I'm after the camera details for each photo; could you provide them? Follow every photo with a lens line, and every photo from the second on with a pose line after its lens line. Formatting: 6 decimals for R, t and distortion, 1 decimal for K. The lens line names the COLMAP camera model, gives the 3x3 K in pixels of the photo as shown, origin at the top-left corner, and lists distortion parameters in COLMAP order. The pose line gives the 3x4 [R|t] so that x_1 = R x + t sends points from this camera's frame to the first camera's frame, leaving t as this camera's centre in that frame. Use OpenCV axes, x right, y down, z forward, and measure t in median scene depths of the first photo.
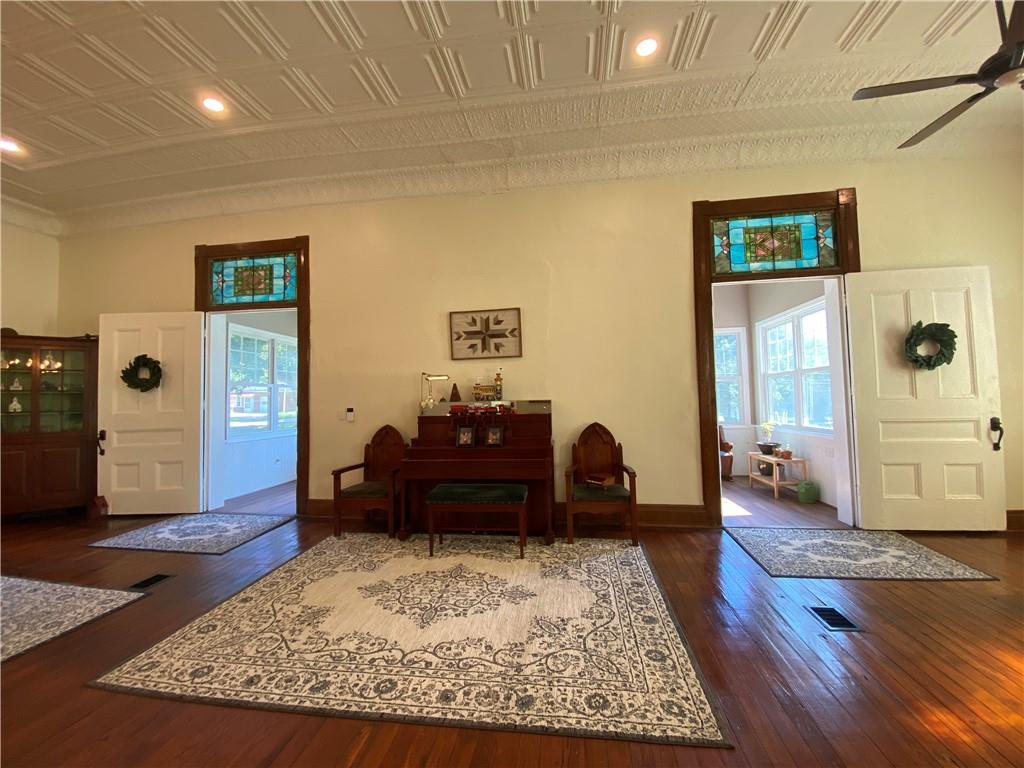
lens RADIAL K [[412.5, 0, 509.8], [0, 412.5, 383.5], [0, 0, 1]] dist [0.017489, -0.019874]
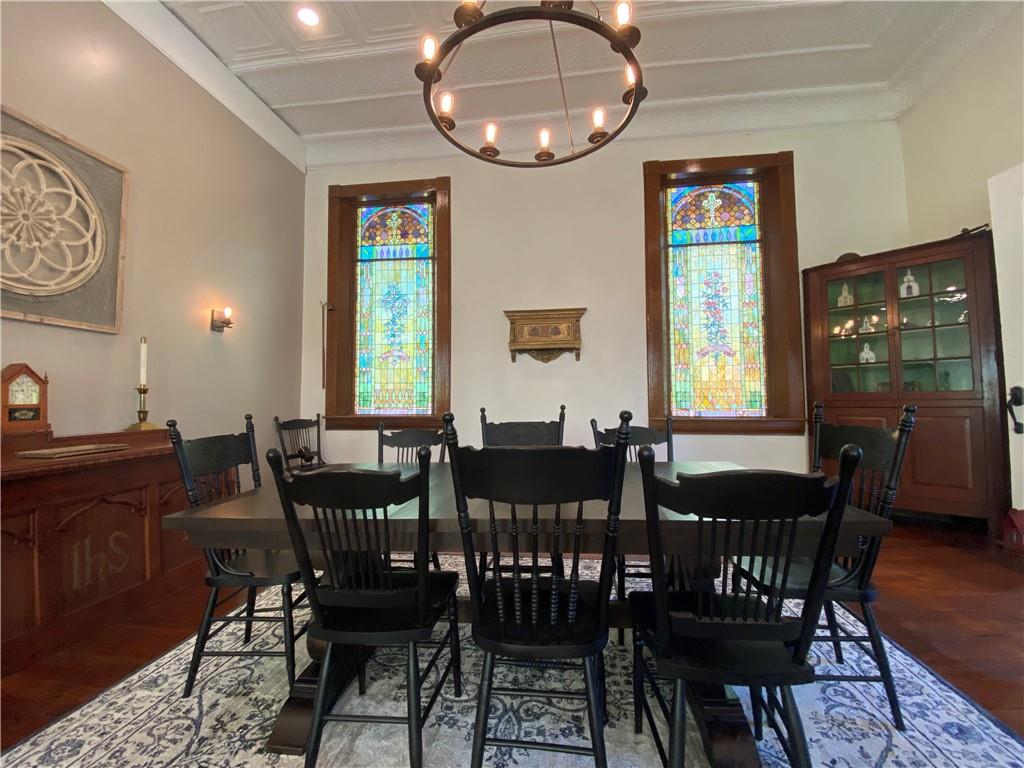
lens RADIAL K [[412.5, 0, 509.8], [0, 412.5, 383.5], [0, 0, 1]] dist [0.017489, -0.019874]
pose [[0.012743, -0.029240, -0.999491, -0.634888], [0.046851, 0.998492, -0.028613, 0.124996], [0.998821, -0.046462, 0.014094, 0.451091]]
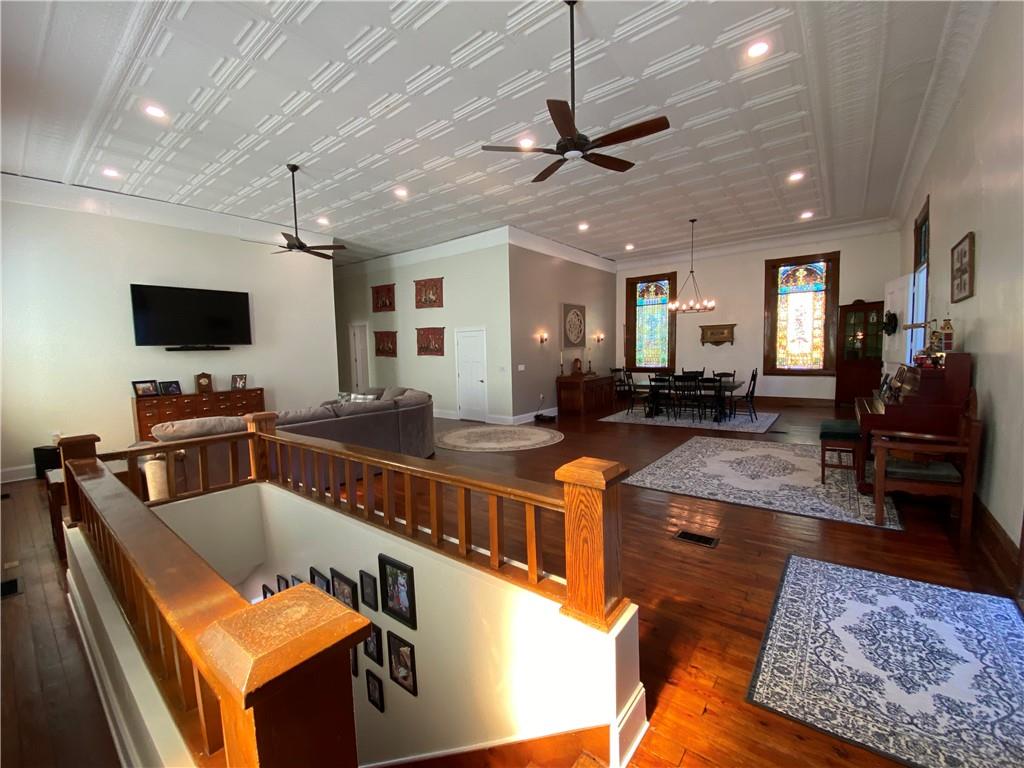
lens RADIAL K [[412.5, 0, 509.8], [0, 412.5, 383.5], [0, 0, 1]] dist [0.017489, -0.019874]
pose [[-0.499809, 0.102056, -0.860102, 1.402686], [0.071001, 0.994519, 0.076746, -0.027362], [0.863221, -0.022710, -0.504315, 0.768660]]
